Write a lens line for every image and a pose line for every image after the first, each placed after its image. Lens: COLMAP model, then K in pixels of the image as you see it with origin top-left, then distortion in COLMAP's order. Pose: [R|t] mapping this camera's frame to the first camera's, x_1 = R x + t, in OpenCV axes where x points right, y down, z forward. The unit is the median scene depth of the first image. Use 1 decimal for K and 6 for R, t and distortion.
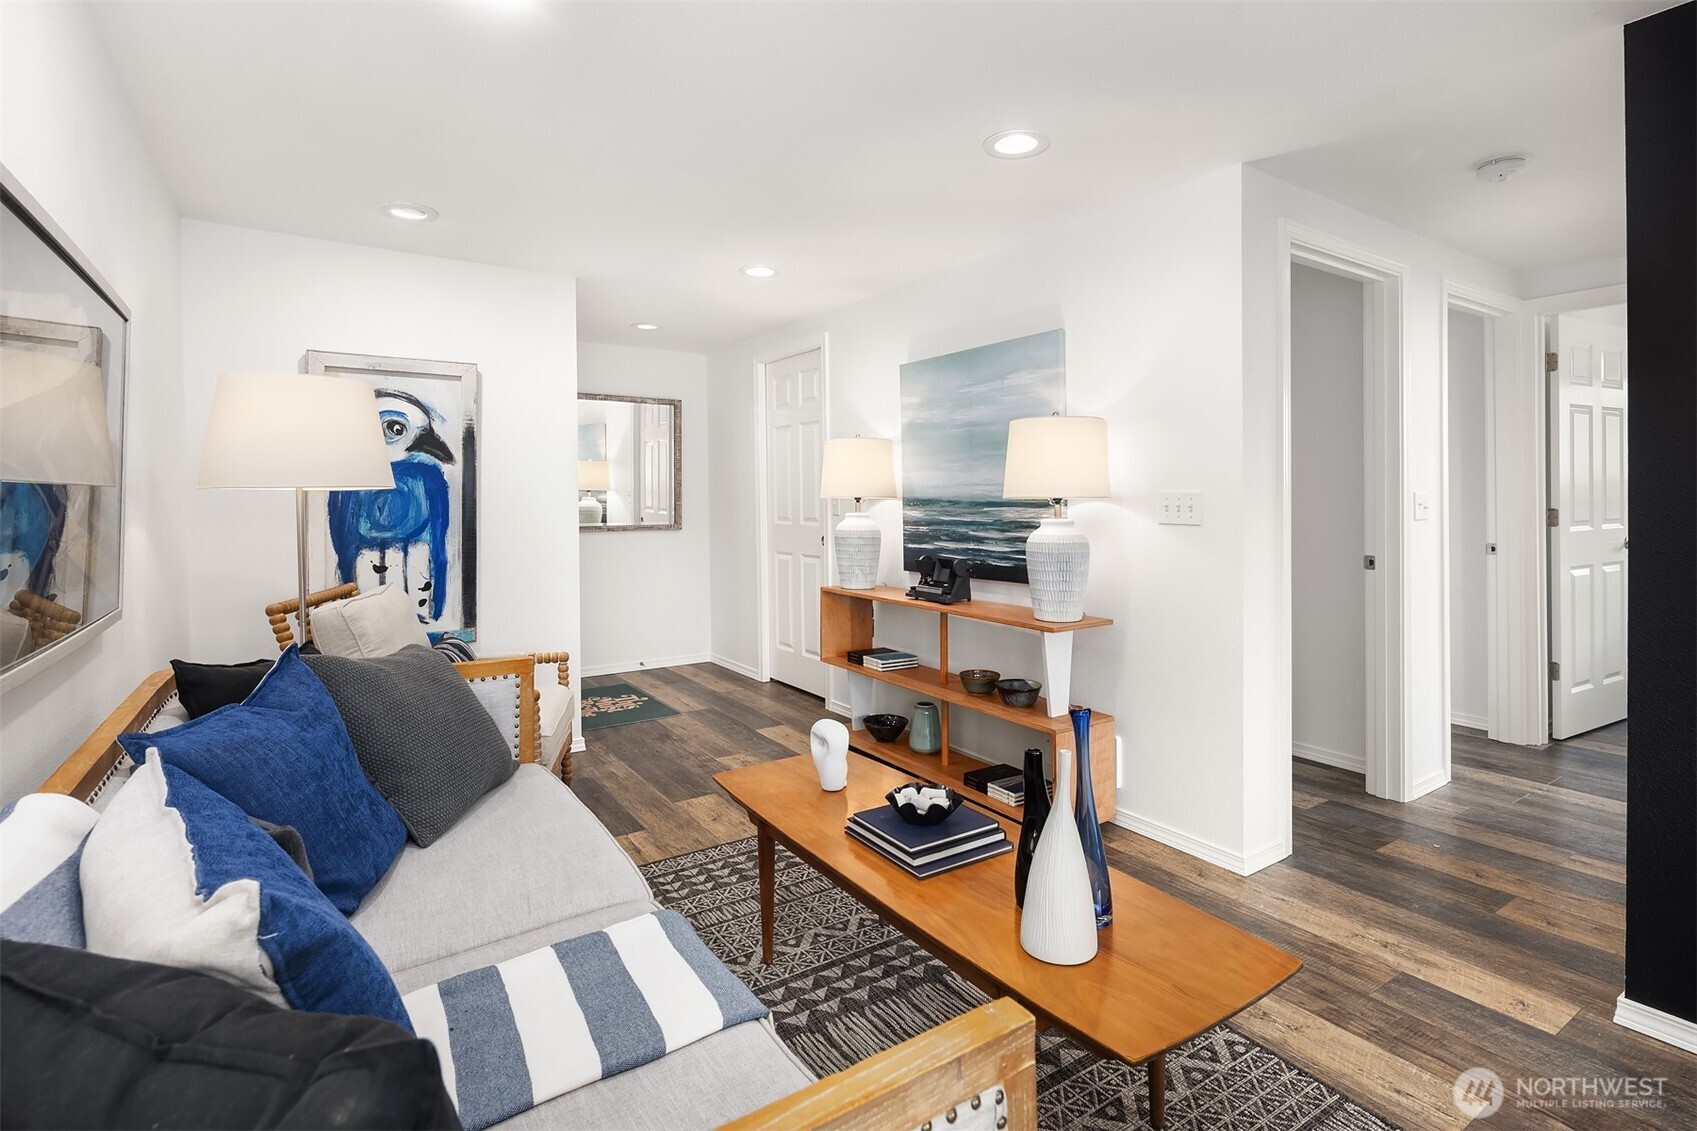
lens RADIAL K [[835.2, 0, 857.6], [0, 835.2, 508.8], [0, 0, 1]] dist [-0.003311, -0.001373]
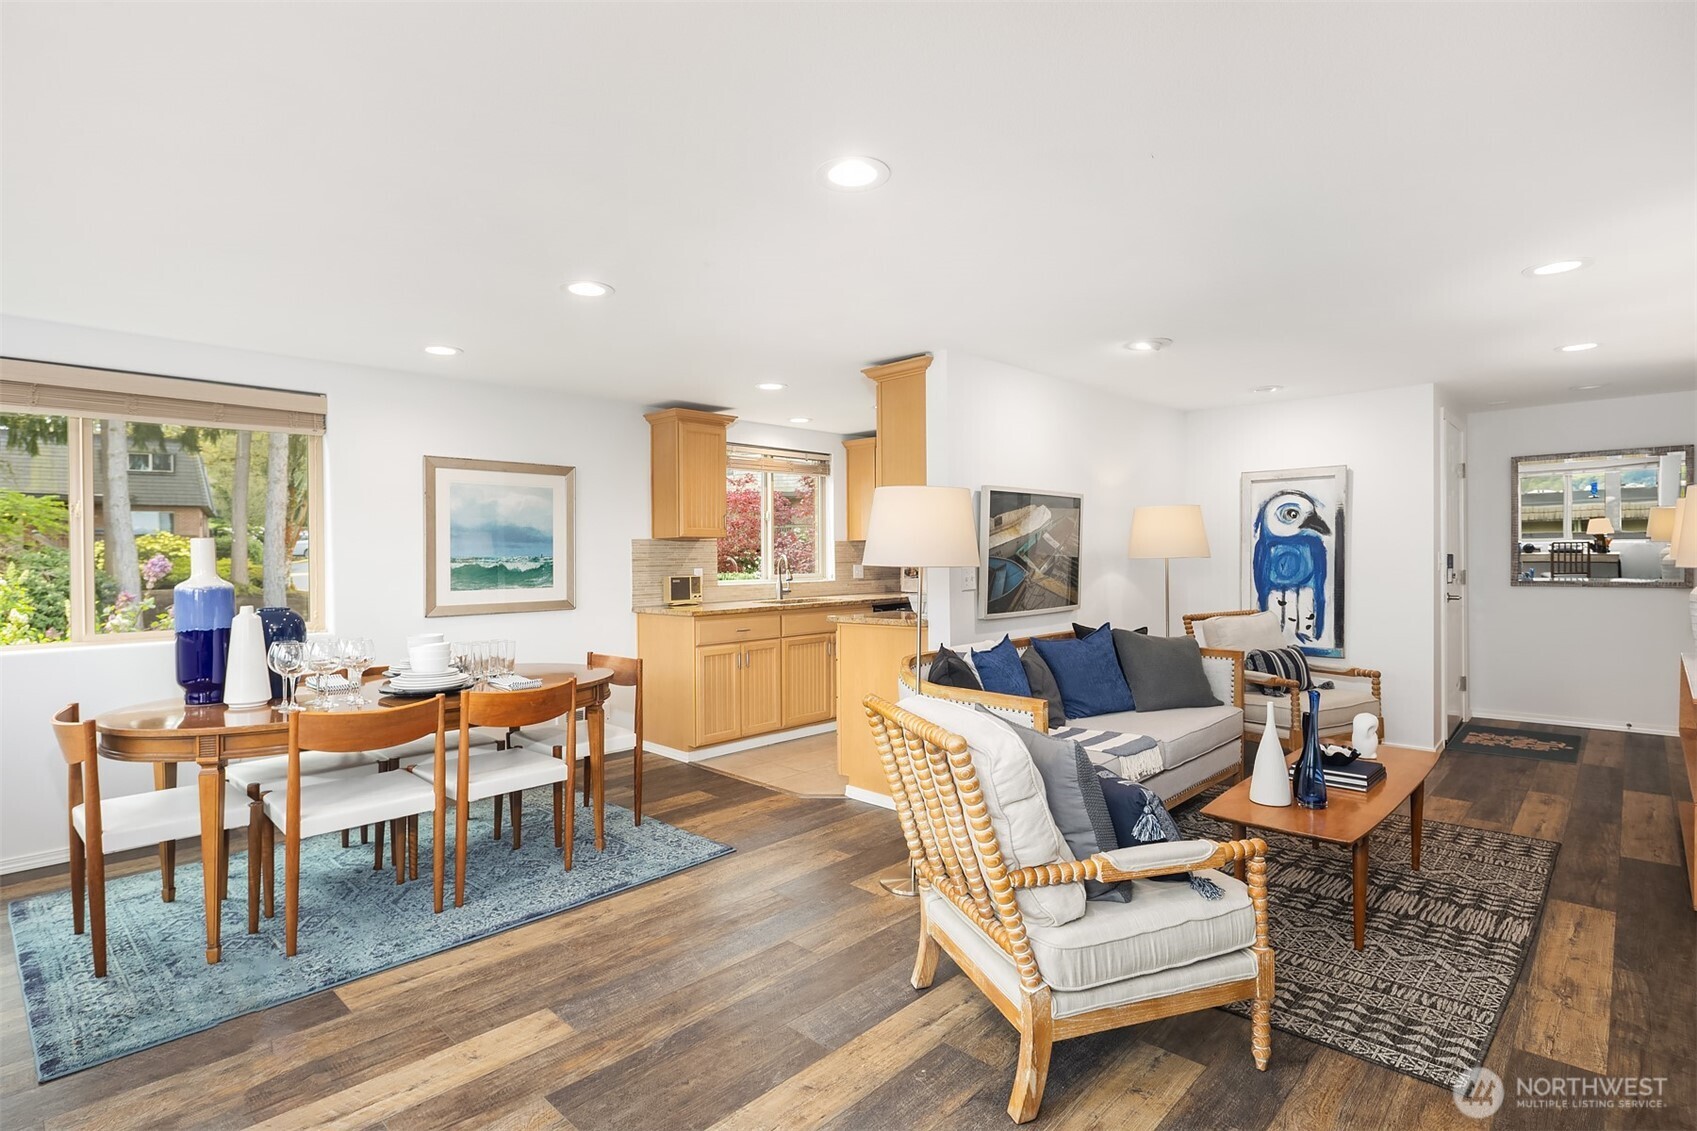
lens RADIAL K [[834.8, 0, 848.2], [0, 834.8, 562.6], [0, 0, 1]] dist [-0.000135, -0.000013]
pose [[0.222179, 0.011508, -0.974938, 0.777692], [-0.004162, 0.999932, 0.010855, -0.018424], [0.974997, 0.001646, 0.222212, -0.158804]]
